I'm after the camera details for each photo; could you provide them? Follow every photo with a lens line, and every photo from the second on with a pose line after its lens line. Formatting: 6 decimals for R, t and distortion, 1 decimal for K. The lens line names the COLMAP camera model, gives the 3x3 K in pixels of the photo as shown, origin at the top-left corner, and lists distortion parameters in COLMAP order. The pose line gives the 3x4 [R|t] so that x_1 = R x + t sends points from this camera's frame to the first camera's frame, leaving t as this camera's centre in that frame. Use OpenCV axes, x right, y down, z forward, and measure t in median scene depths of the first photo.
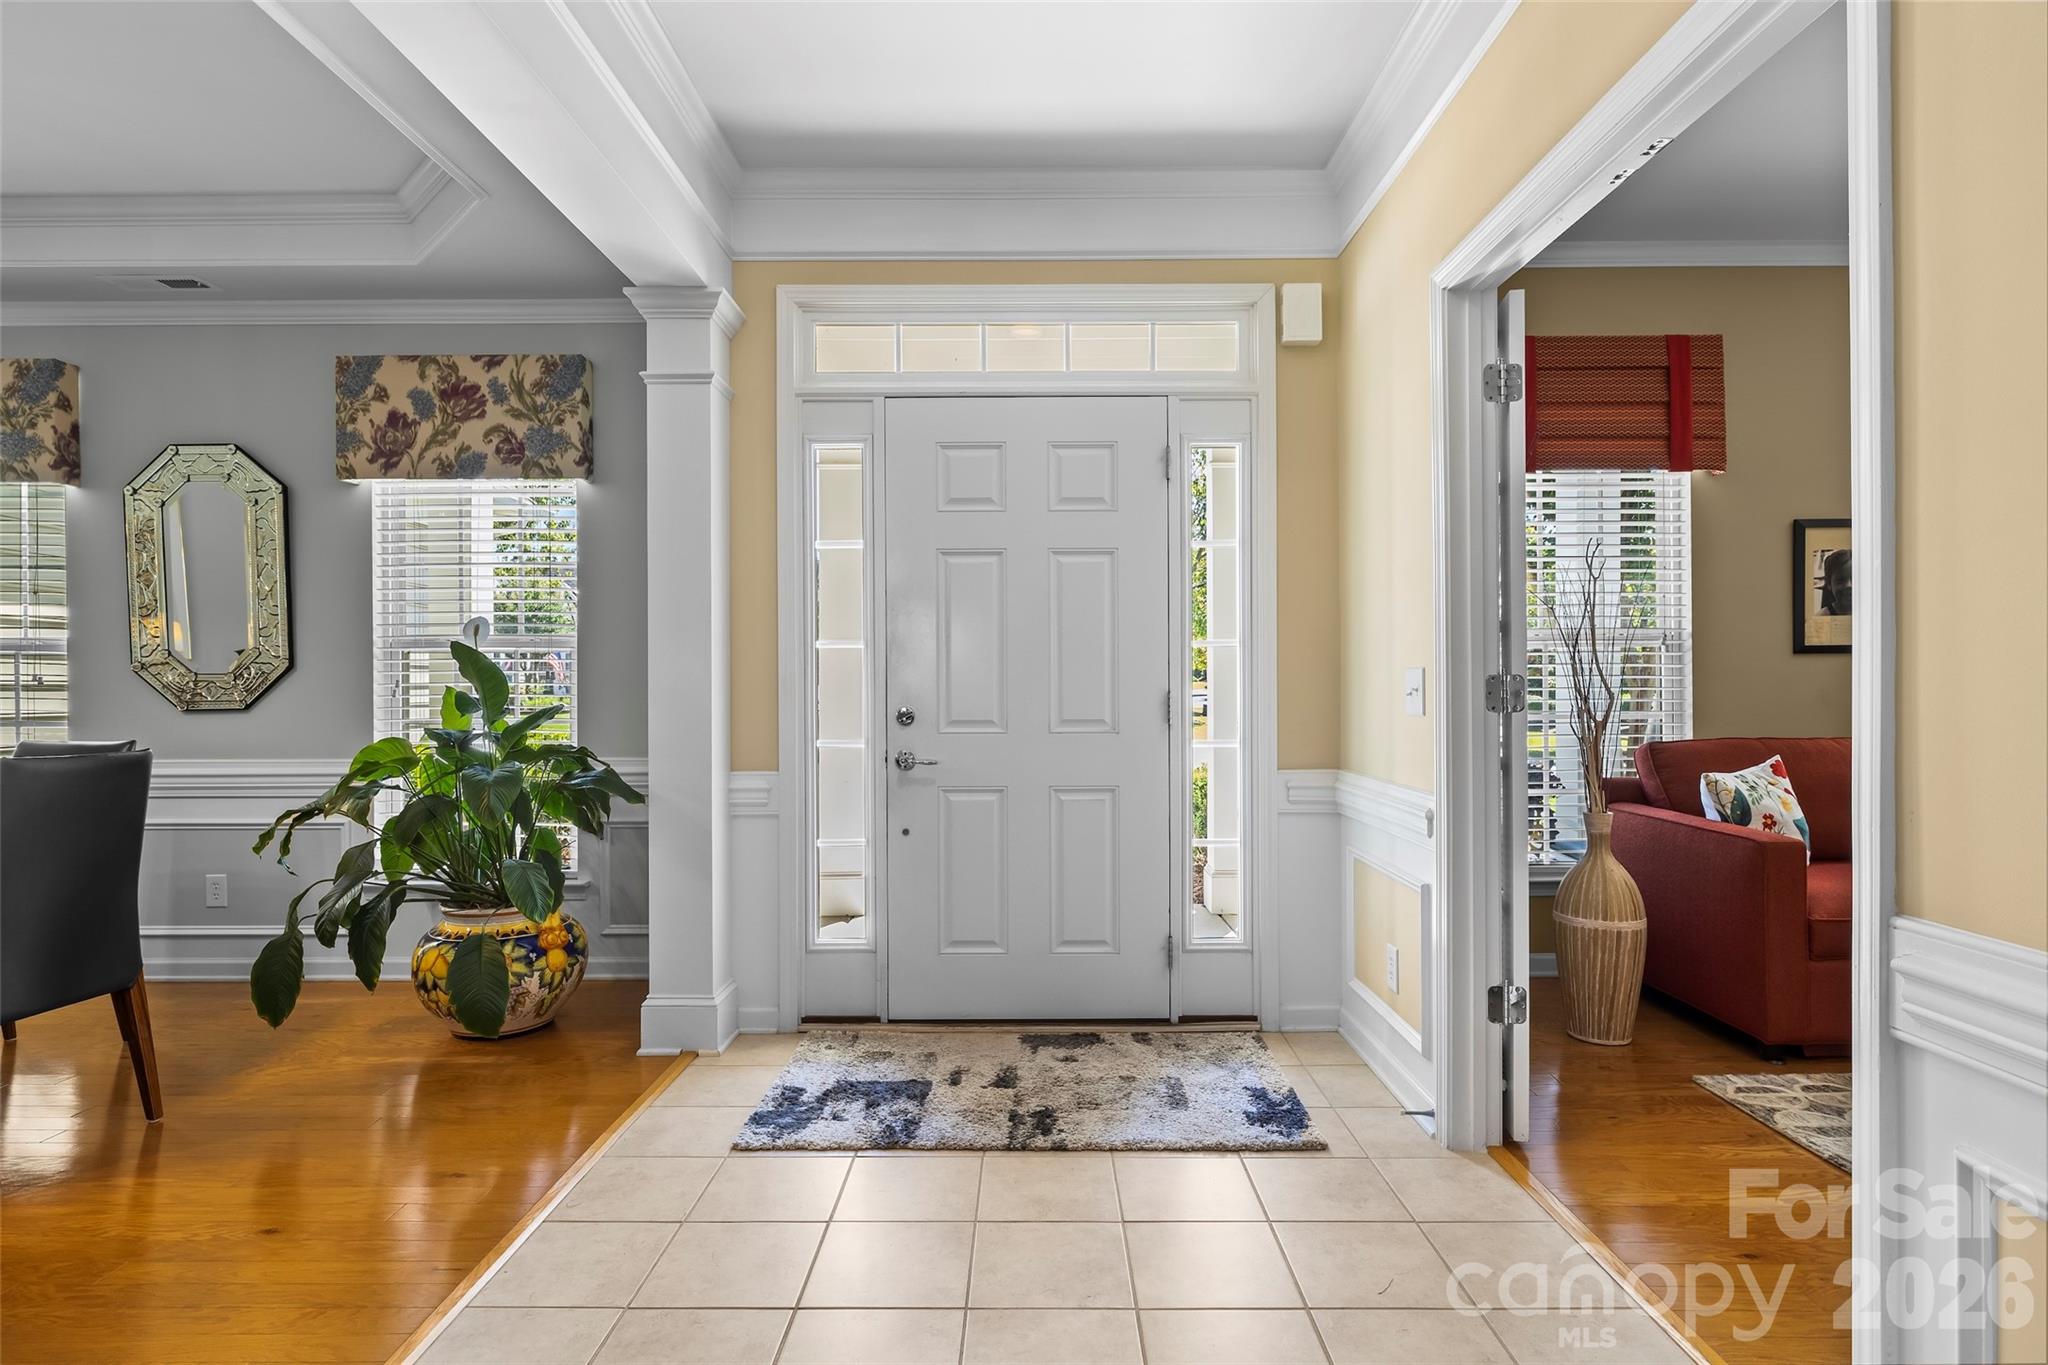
lens RADIAL K [[1021.3, 0, 1030.7], [0, 1021.3, 693.4], [0, 0, 1]] dist [-0.003255, -0.000512]
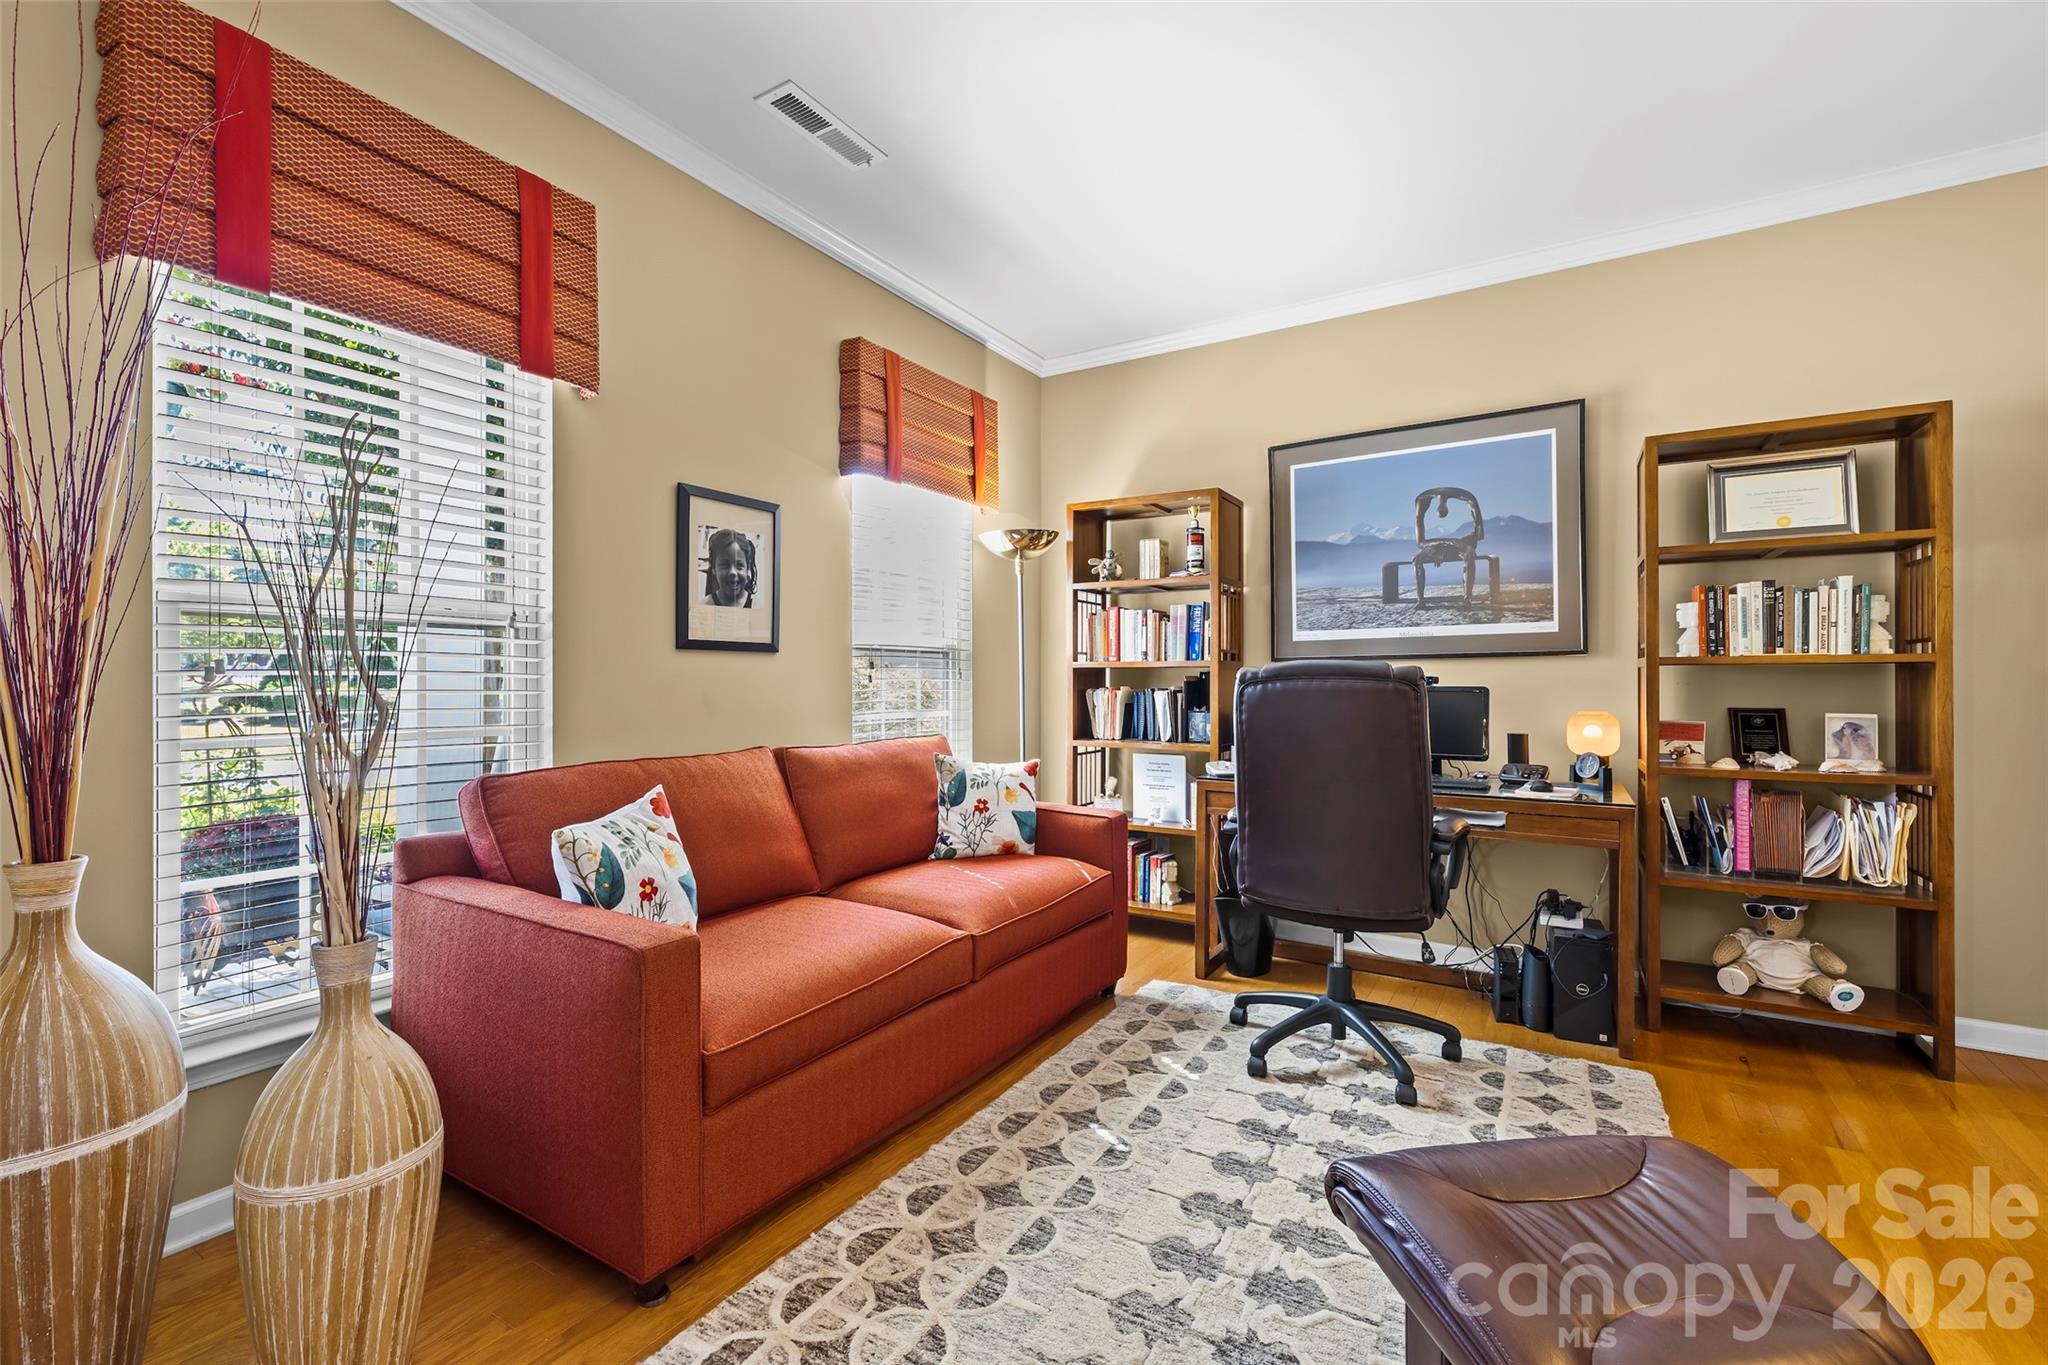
lens RADIAL K [[880.6, 0, 1025.8], [0, 880.6, 686.0], [0, 0, 1]] dist [0.001130, 0.000277]
pose [[0.513473, 0.010440, 0.858042, 0.338108], [-0.000211, 0.999927, -0.012040, -0.002106], [-0.858106, 0.006001, 0.513438, 0.467597]]
